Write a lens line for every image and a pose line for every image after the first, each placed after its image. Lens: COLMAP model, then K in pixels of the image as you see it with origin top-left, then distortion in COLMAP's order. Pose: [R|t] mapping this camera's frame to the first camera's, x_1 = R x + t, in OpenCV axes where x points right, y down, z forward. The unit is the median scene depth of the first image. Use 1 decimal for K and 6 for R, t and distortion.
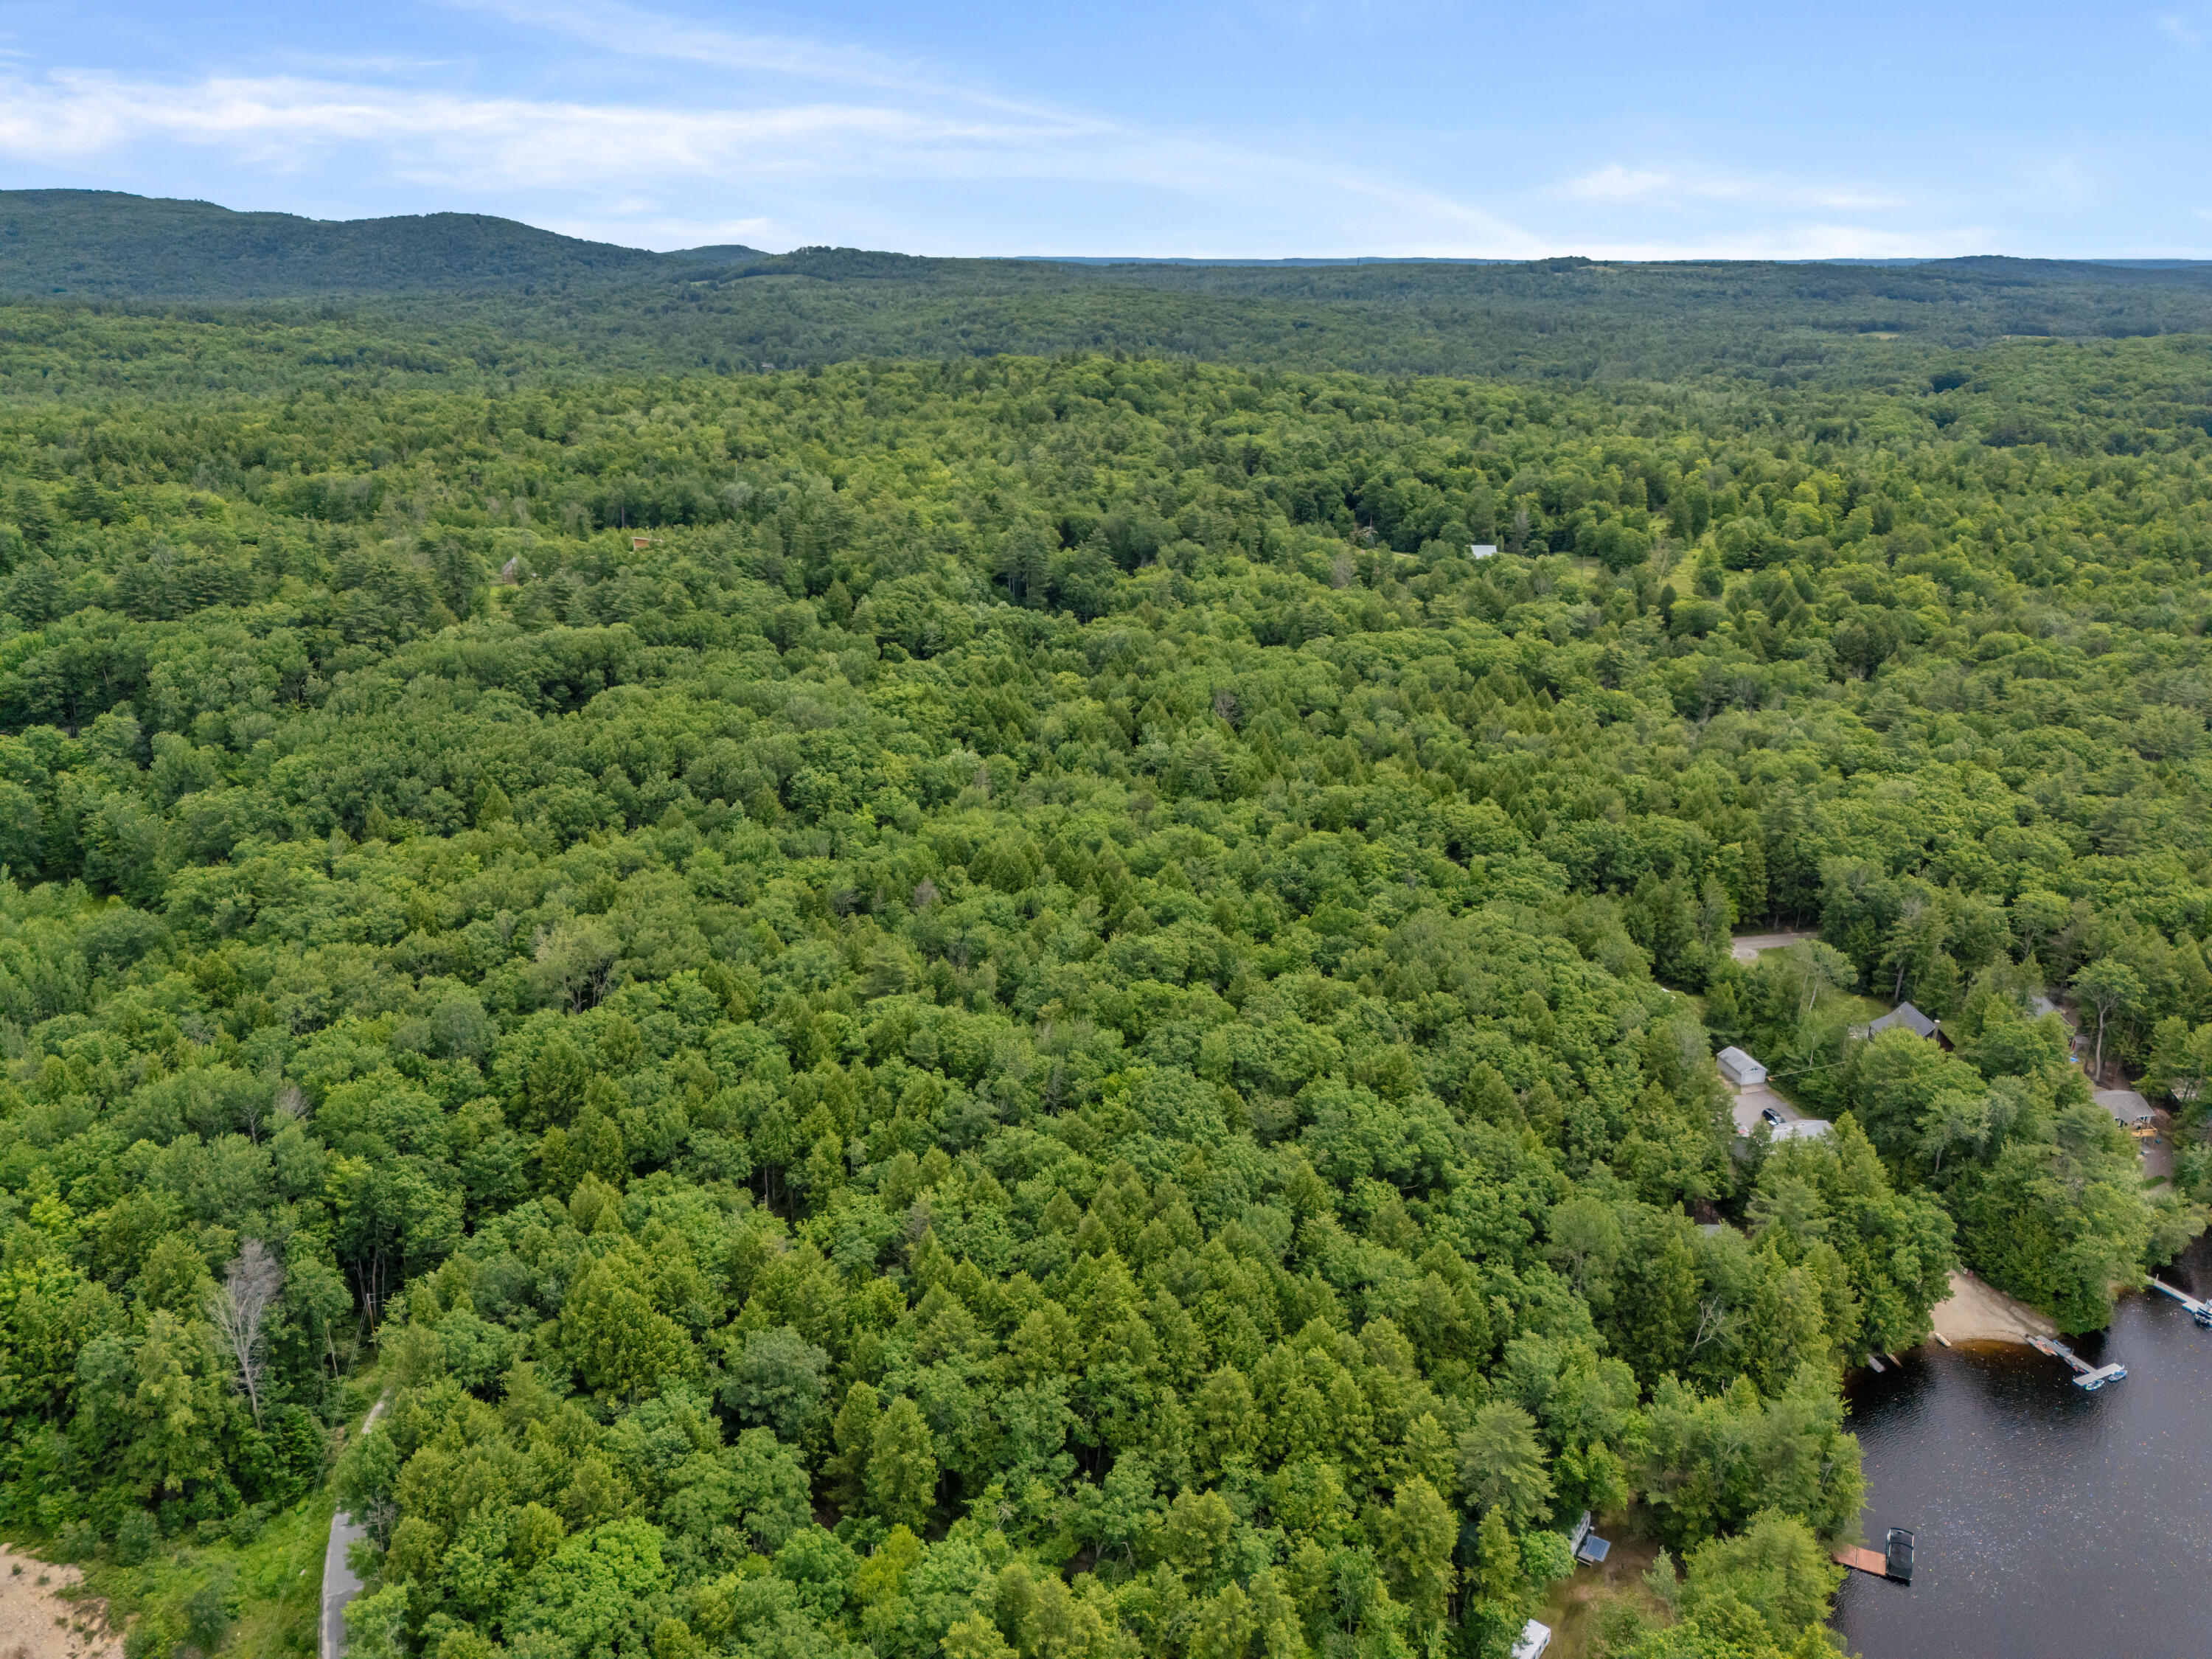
lens RADIAL K [[1628.6, 0, 1106.0], [0, 1628.6, 829.5], [0, 0, 1]] dist [0.076322, -0.070562]
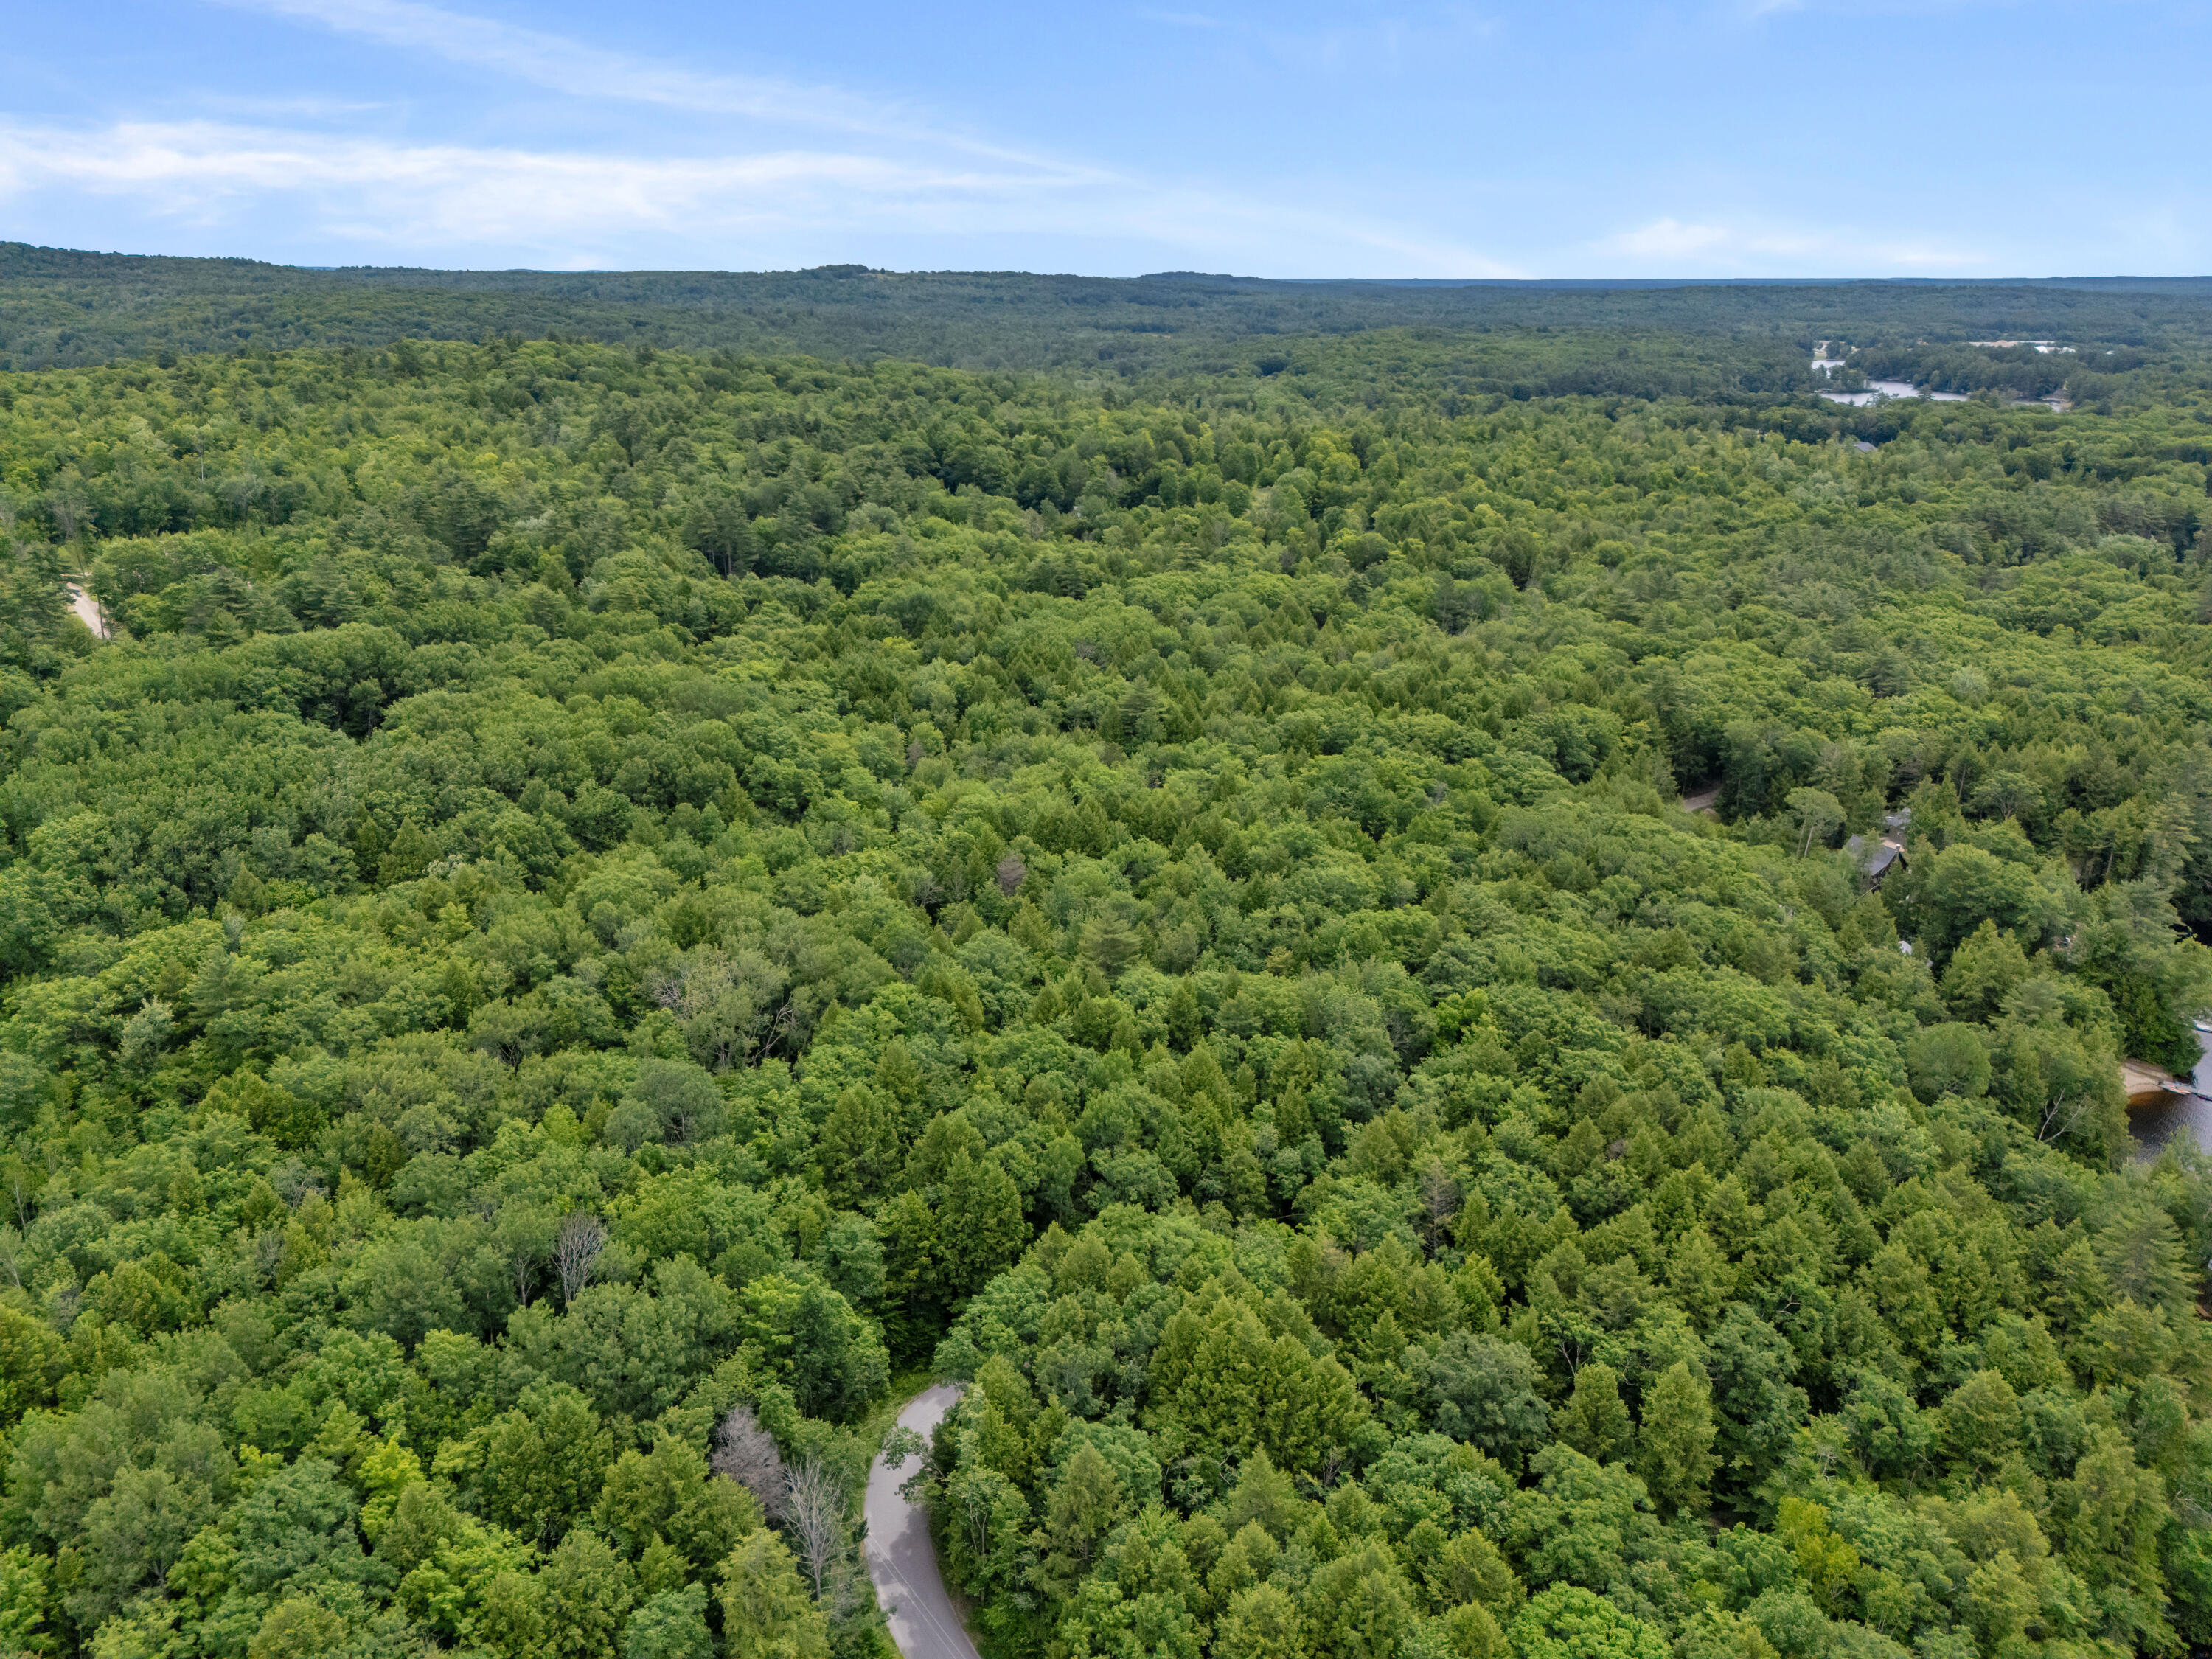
lens RADIAL K [[1628.6, 0, 1106.0], [0, 1628.6, 829.5], [0, 0, 1]] dist [0.076322, -0.070562]
pose [[0.905011, -0.136891, 0.402760, -0.365280], [0.140202, 0.989891, 0.021411, 0.006065], [-0.401620, 0.037091, 0.915055, 0.168207]]
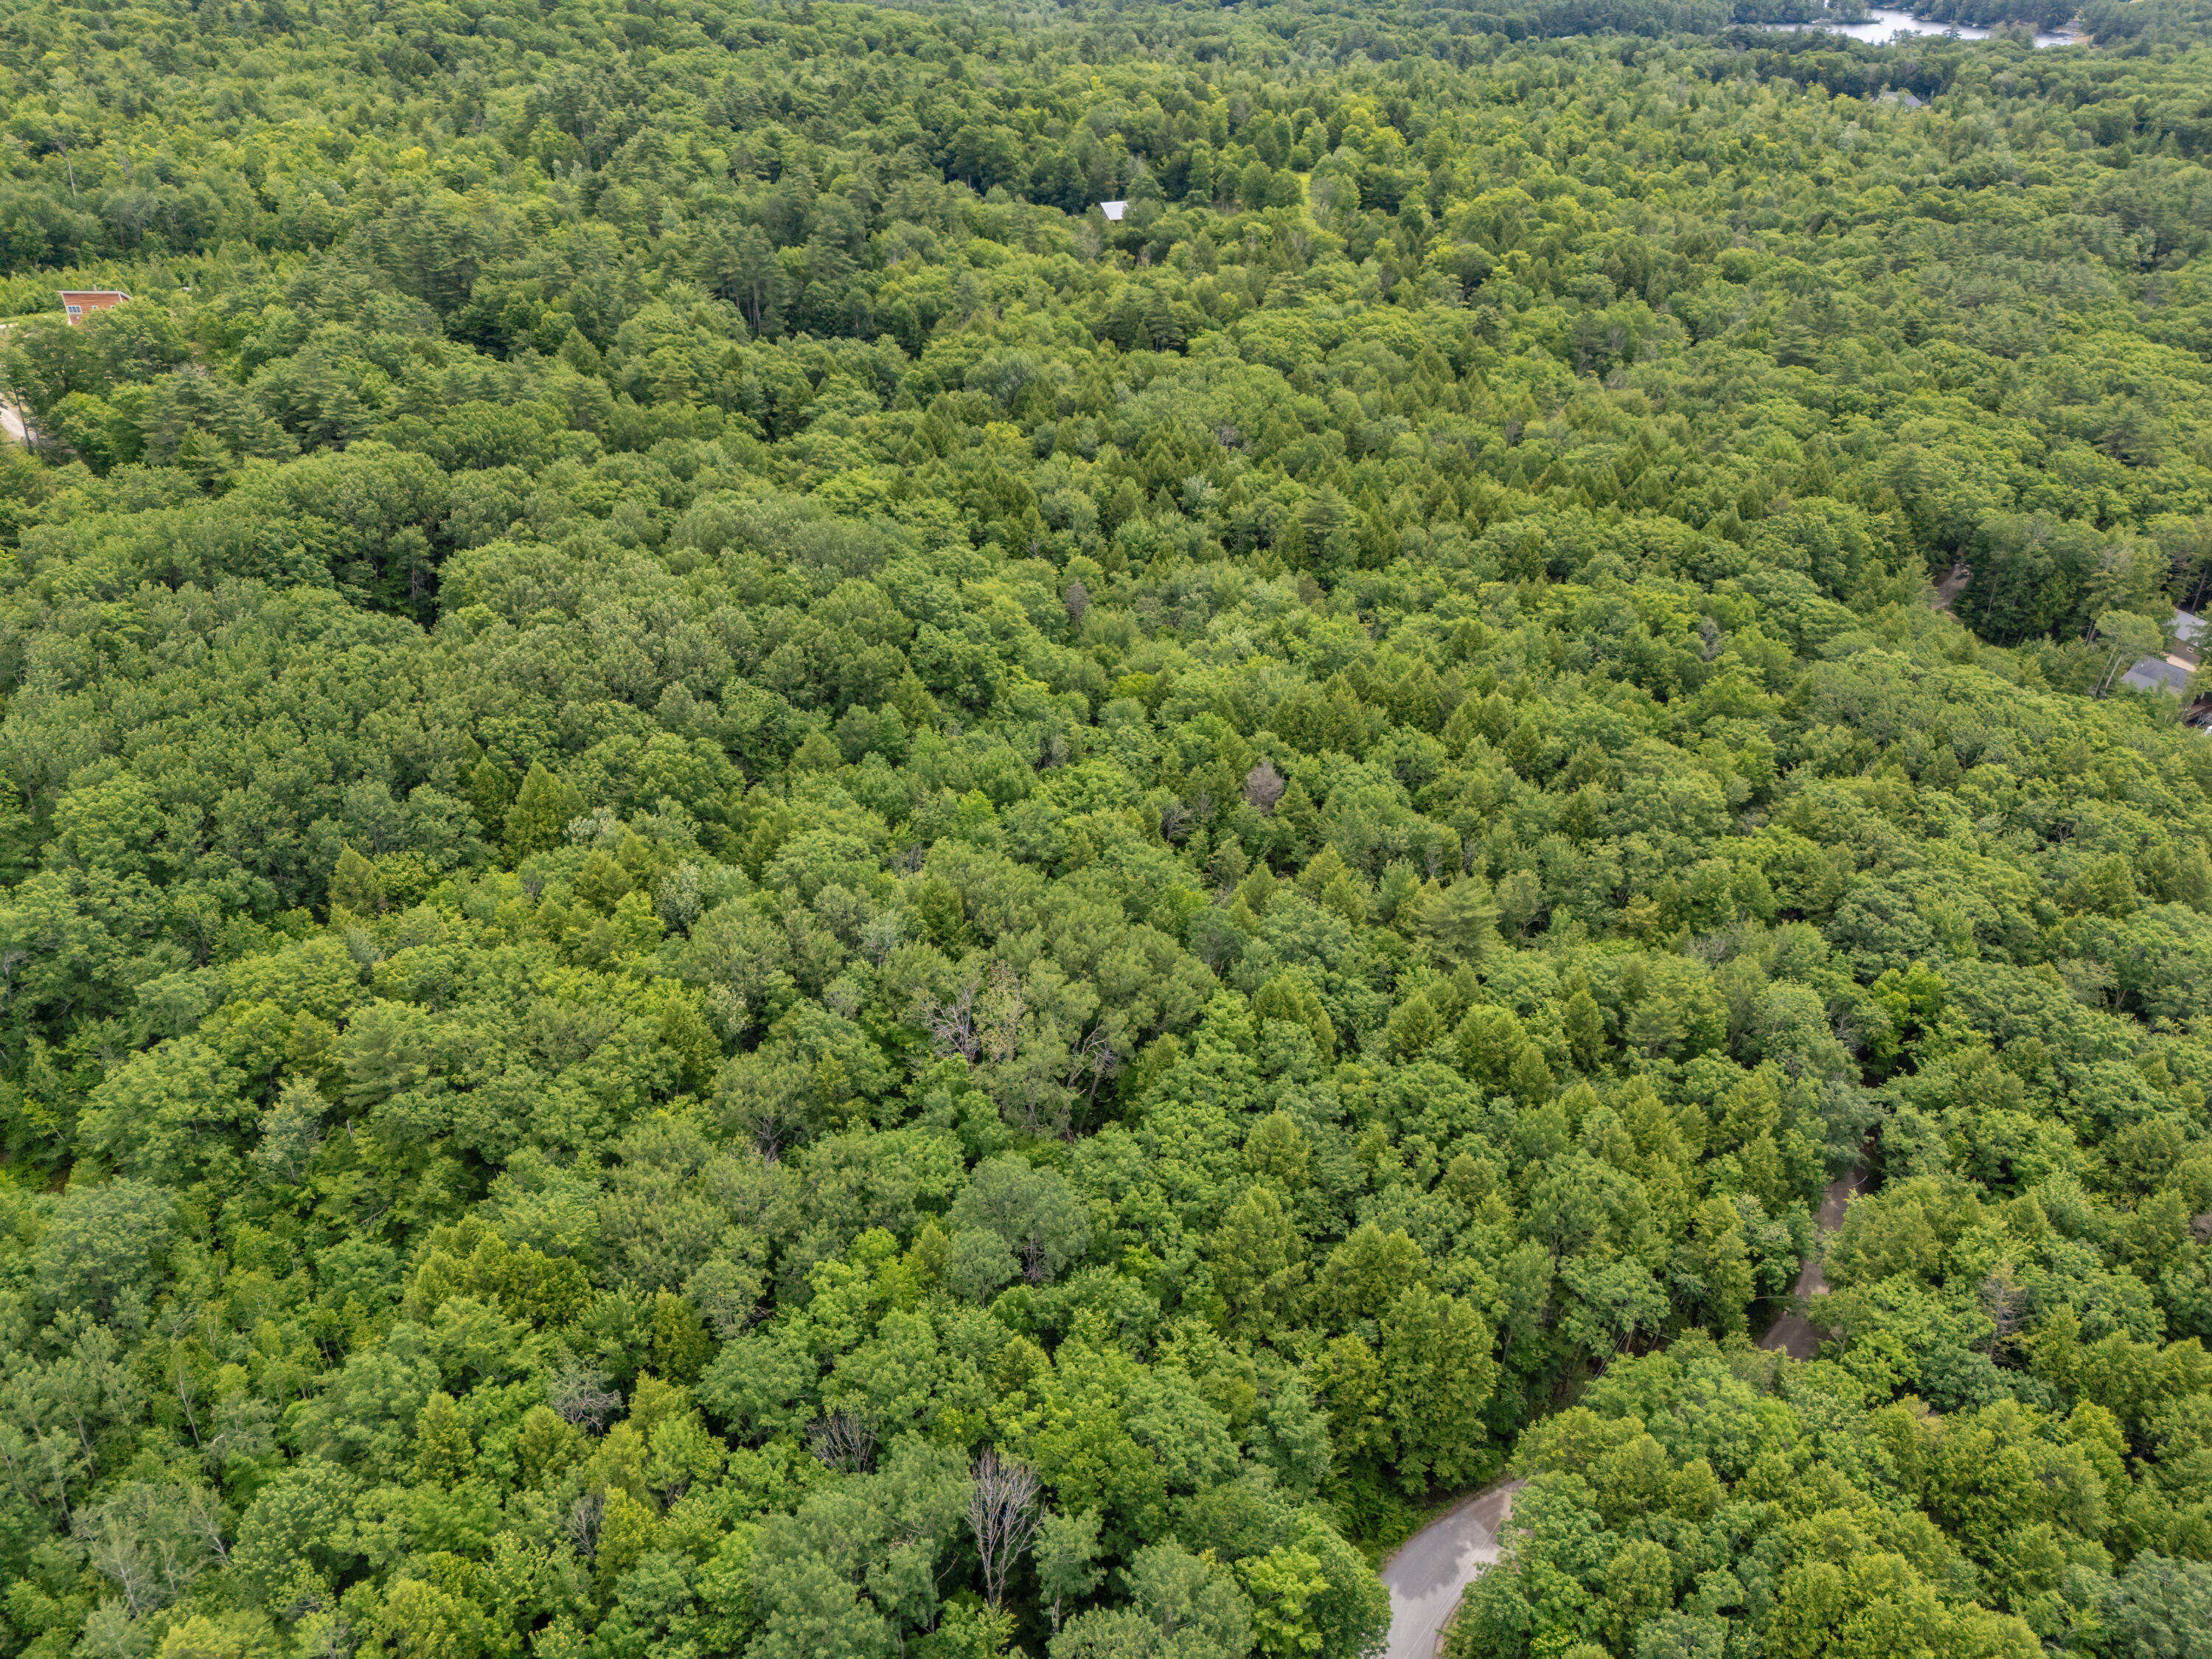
lens RADIAL K [[1628.6, 0, 1106.0], [0, 1628.6, 829.5], [0, 0, 1]] dist [0.076322, -0.070562]
pose [[0.876837, -0.241740, 0.415594, -0.419516], [0.157380, 0.961095, 0.226996, -0.100399], [-0.454299, -0.133632, 0.880769, 0.362413]]
